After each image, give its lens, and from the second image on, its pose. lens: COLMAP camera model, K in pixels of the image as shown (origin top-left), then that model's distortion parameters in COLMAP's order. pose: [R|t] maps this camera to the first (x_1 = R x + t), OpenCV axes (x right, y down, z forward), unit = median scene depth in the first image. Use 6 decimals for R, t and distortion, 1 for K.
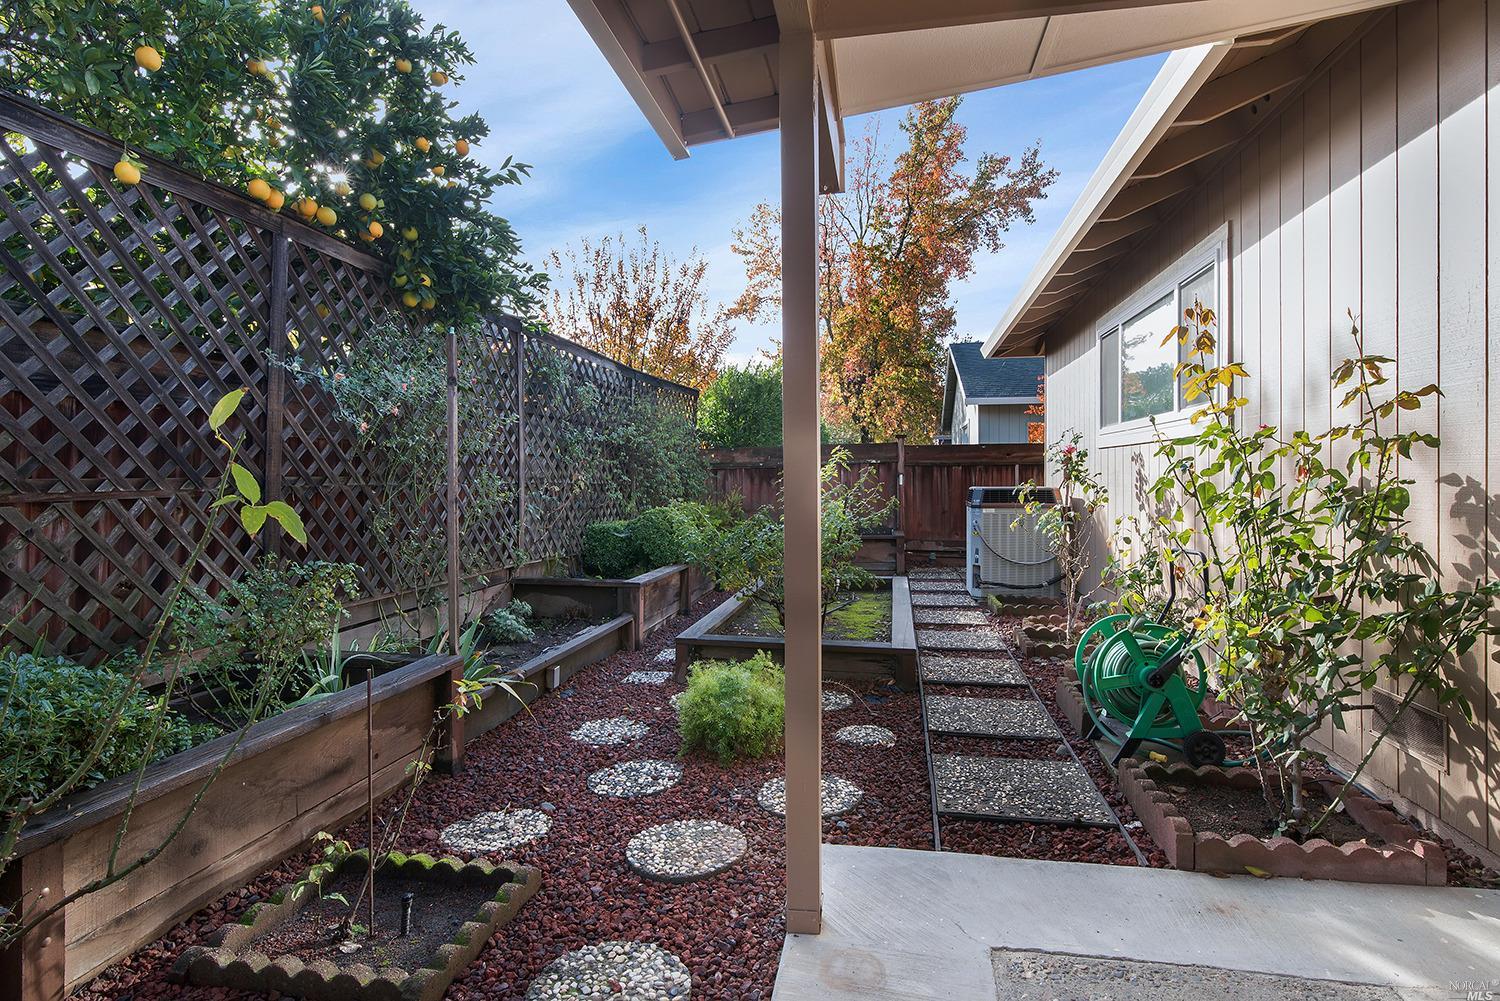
lens RADIAL K [[787.2, 0, 745.0], [0, 787.2, 488.8], [0, 0, 1]] dist [-0.004523, -0.000624]
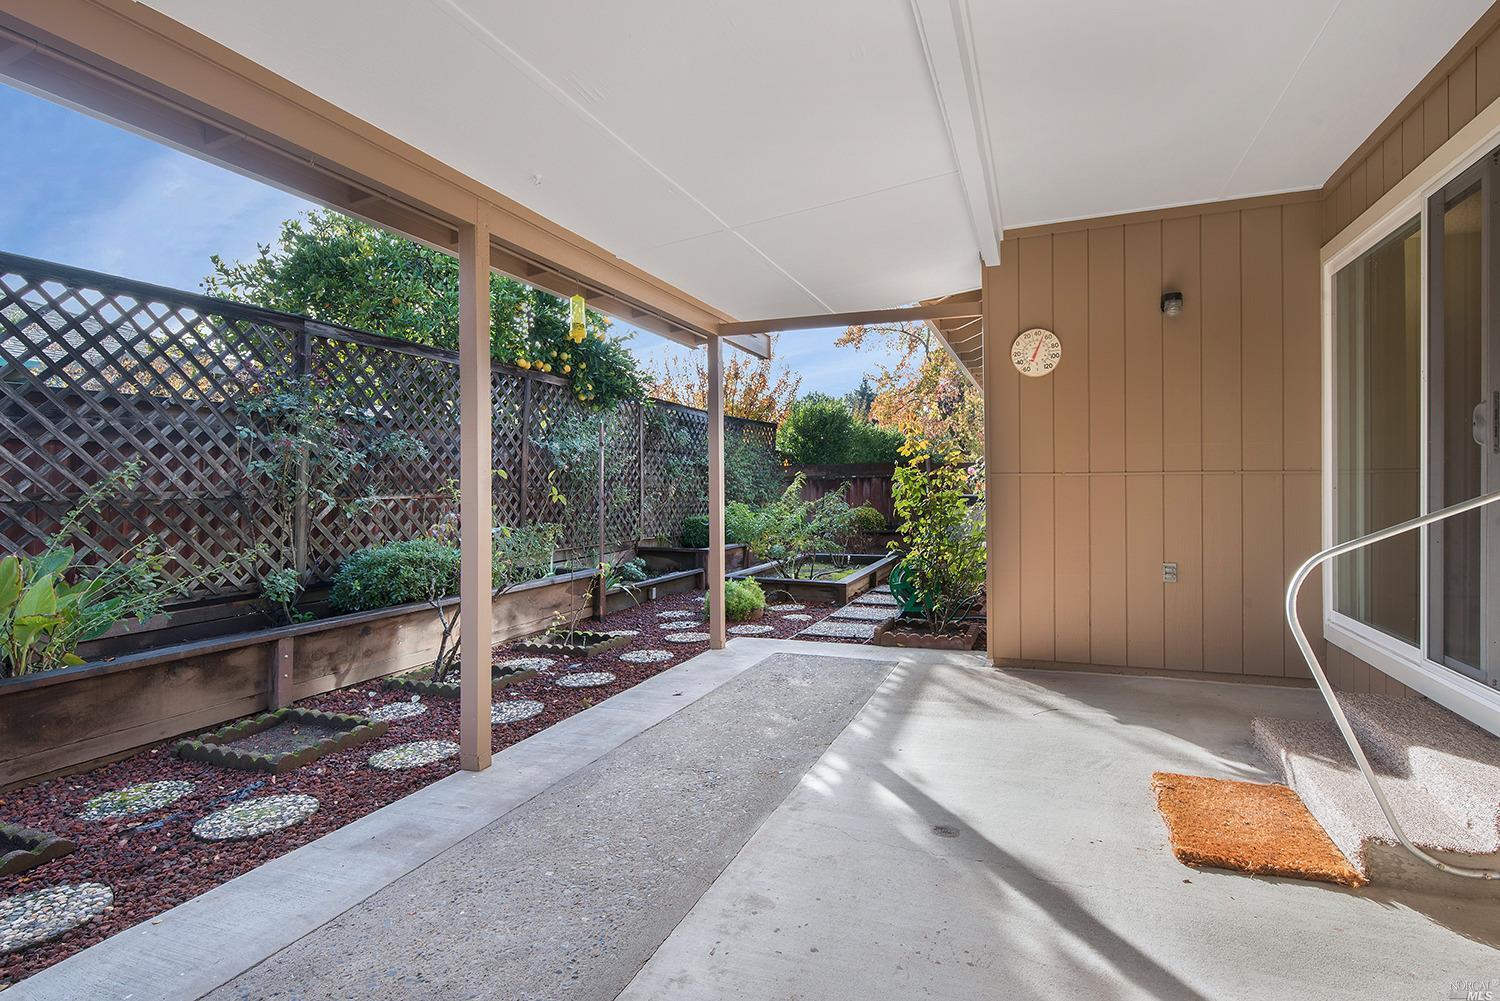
lens RADIAL K [[787.2, 0, 752.9], [0, 787.2, 495.2], [0, 0, 1]] dist [-0.004523, -0.000624]
pose [[0.984779, 0.004694, -0.173749, 0.330635], [-0.005047, 0.999986, -0.001591, 0.004995], [0.173739, 0.002443, 0.984789, -0.844801]]
